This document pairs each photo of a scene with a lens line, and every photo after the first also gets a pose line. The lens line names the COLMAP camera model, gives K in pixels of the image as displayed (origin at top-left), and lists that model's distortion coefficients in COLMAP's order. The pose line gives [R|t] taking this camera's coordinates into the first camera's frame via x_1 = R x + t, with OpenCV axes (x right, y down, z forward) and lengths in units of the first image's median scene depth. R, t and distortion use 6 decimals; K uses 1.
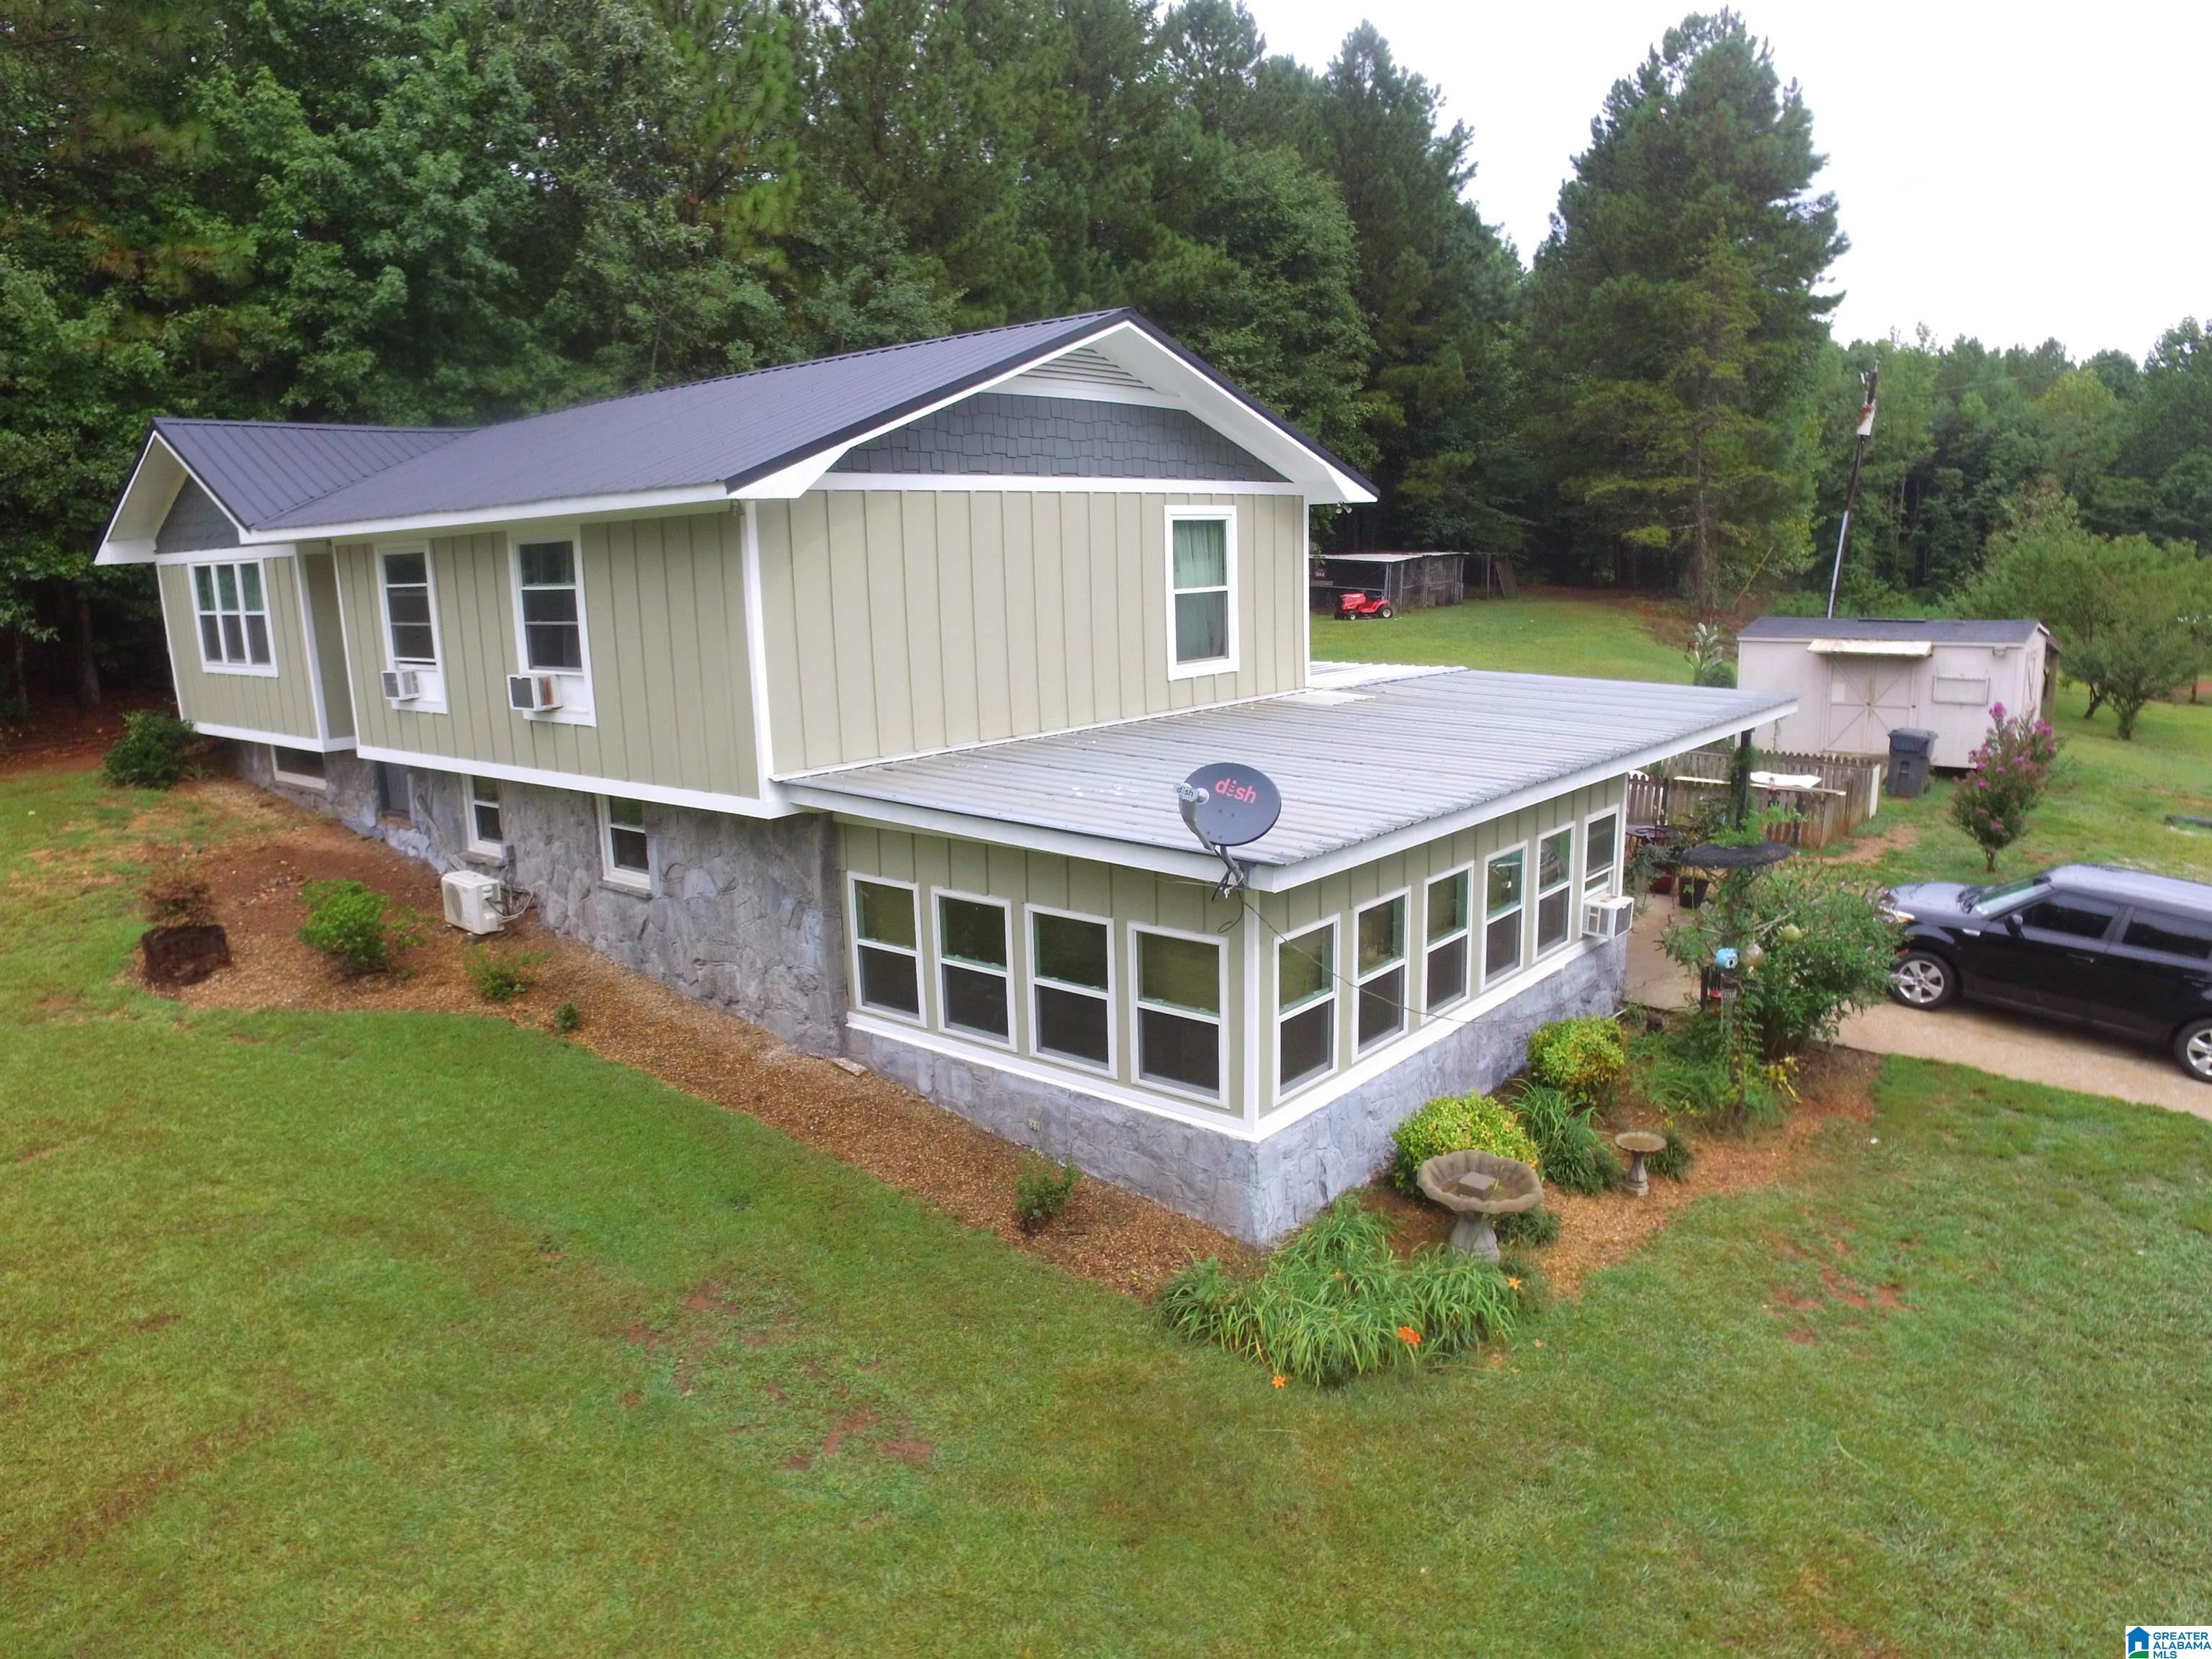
lens RADIAL K [[1490.8, 0, 1112.7], [0, 1490.8, 844.5], [0, 0, 1]] dist [-0.125864, 0.094090]
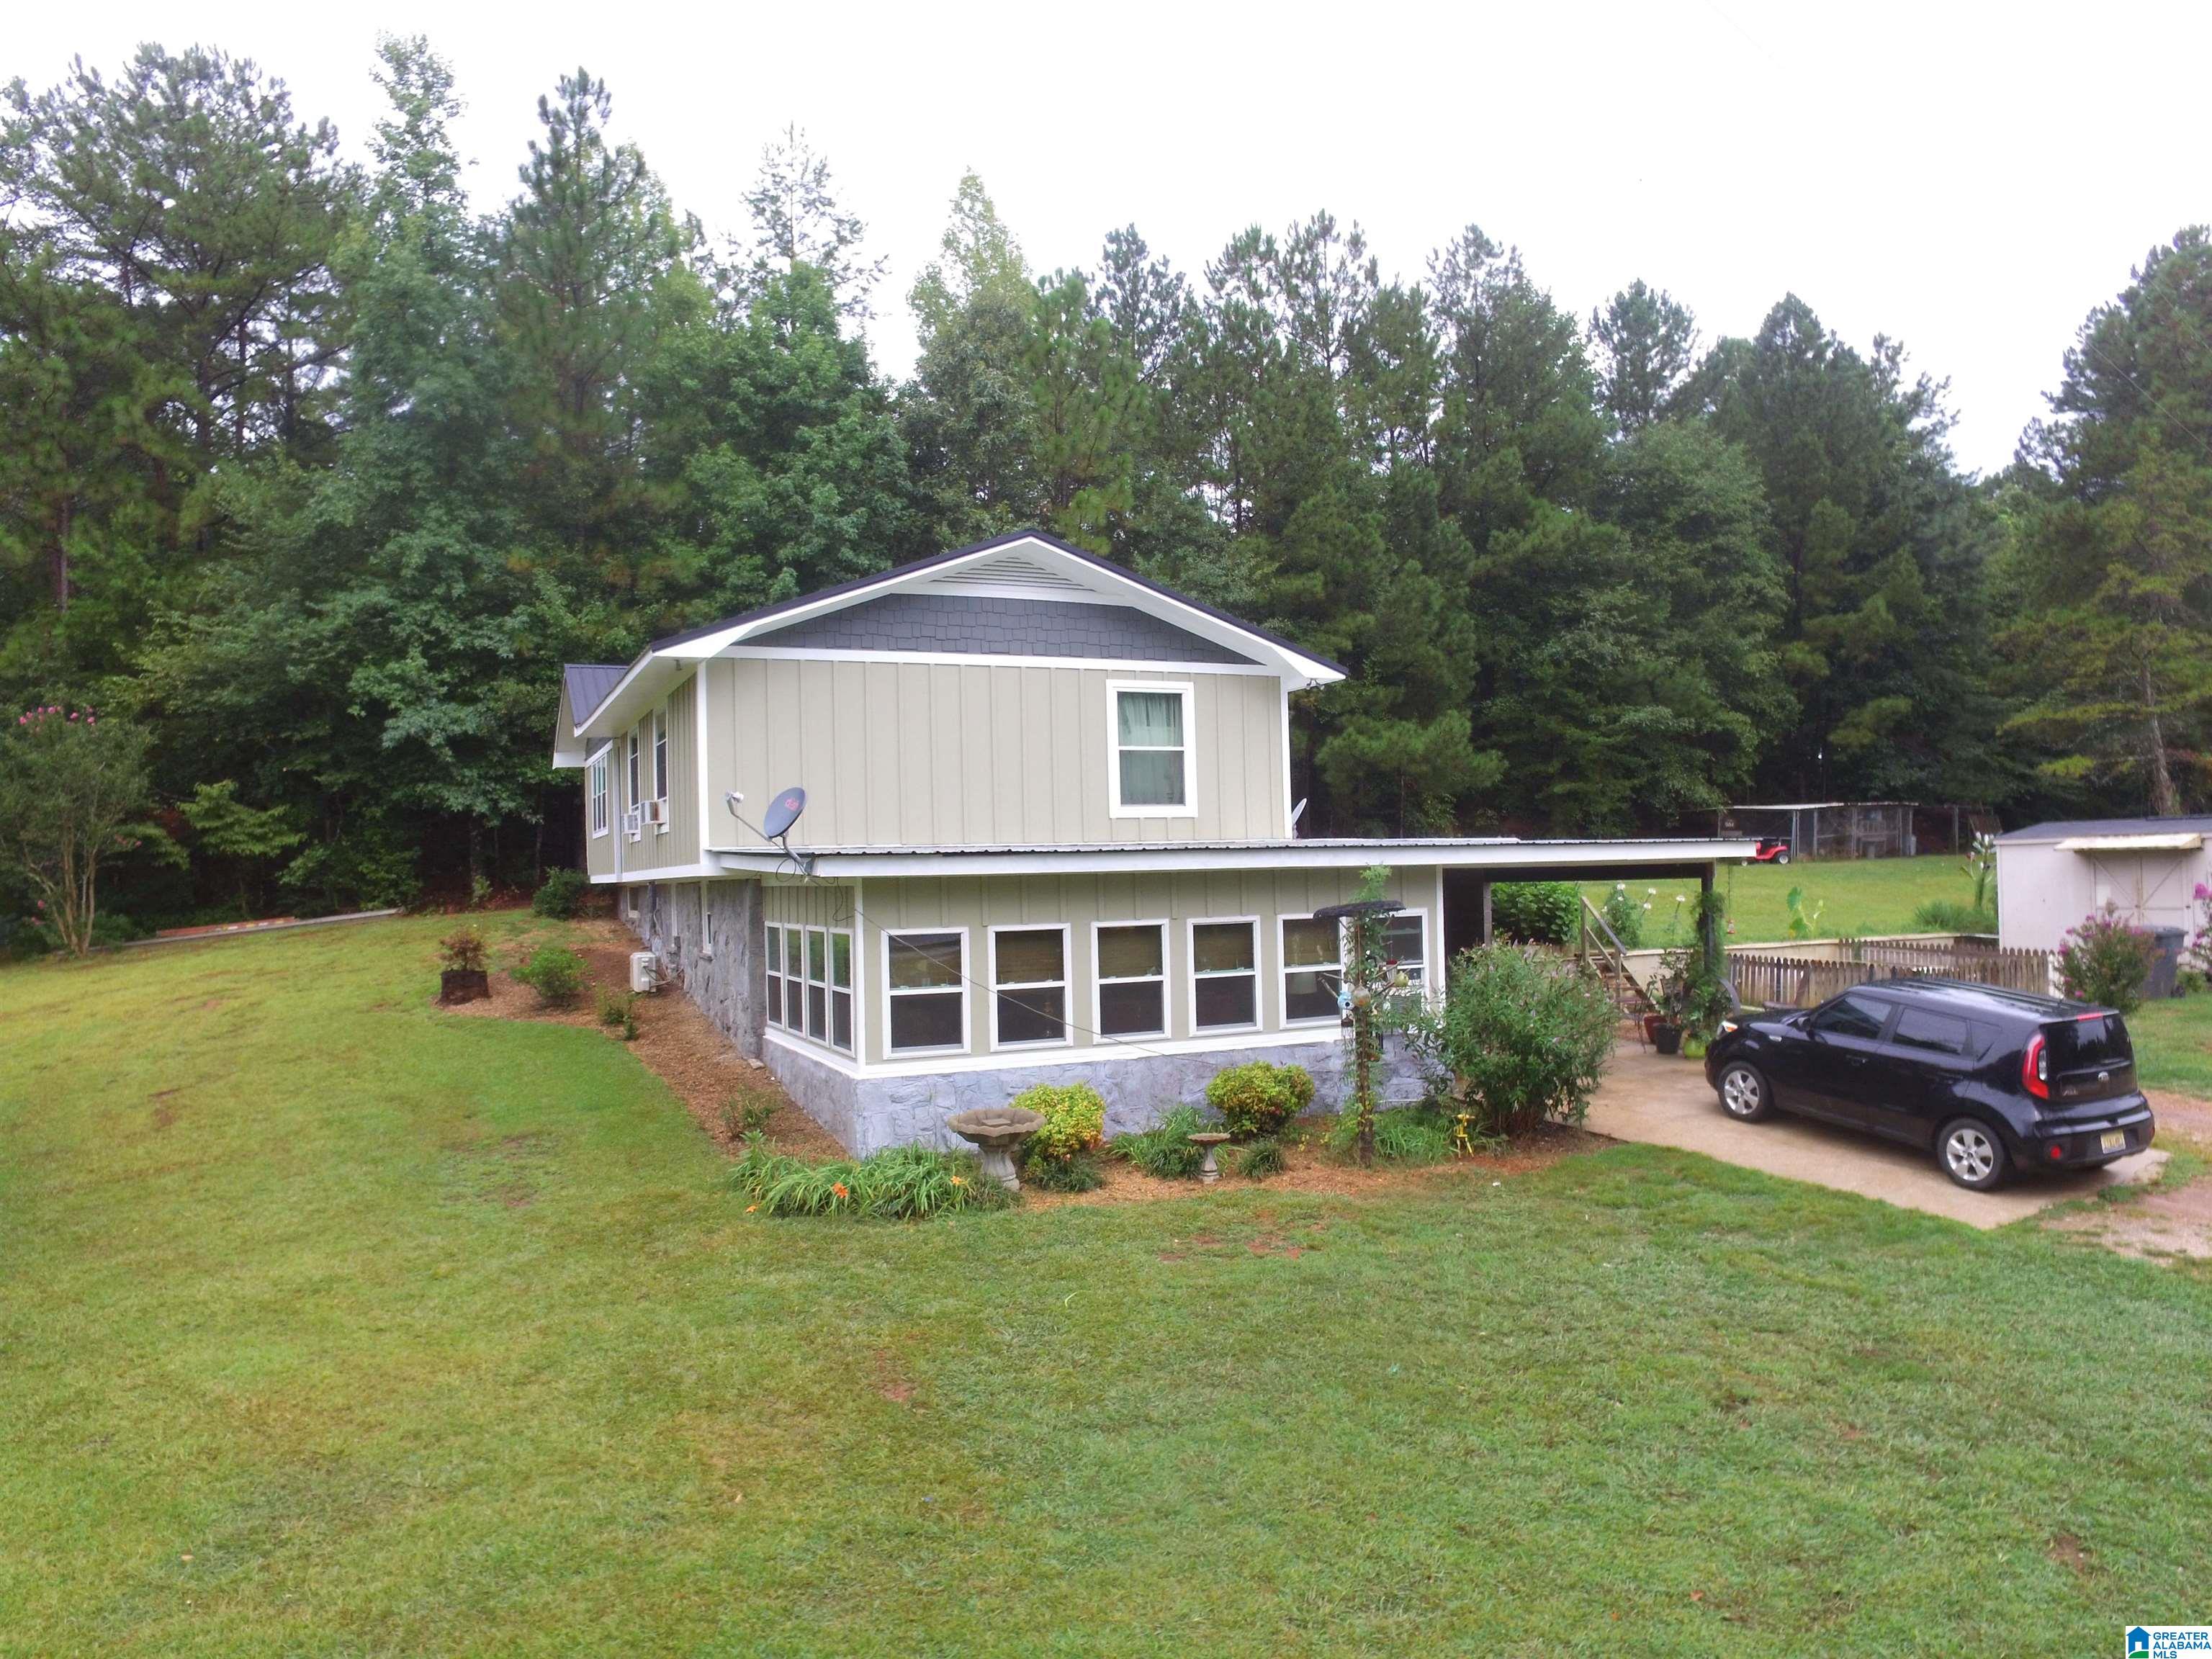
lens RADIAL K [[1490.8, 0, 1112.7], [0, 1490.8, 844.5], [0, 0, 1]] dist [-0.125864, 0.094090]
pose [[0.904062, -0.005579, -0.427365, 0.414625], [-0.082521, 0.978822, -0.187346, 0.104960], [0.419359, 0.204639, 0.884455, -0.068389]]
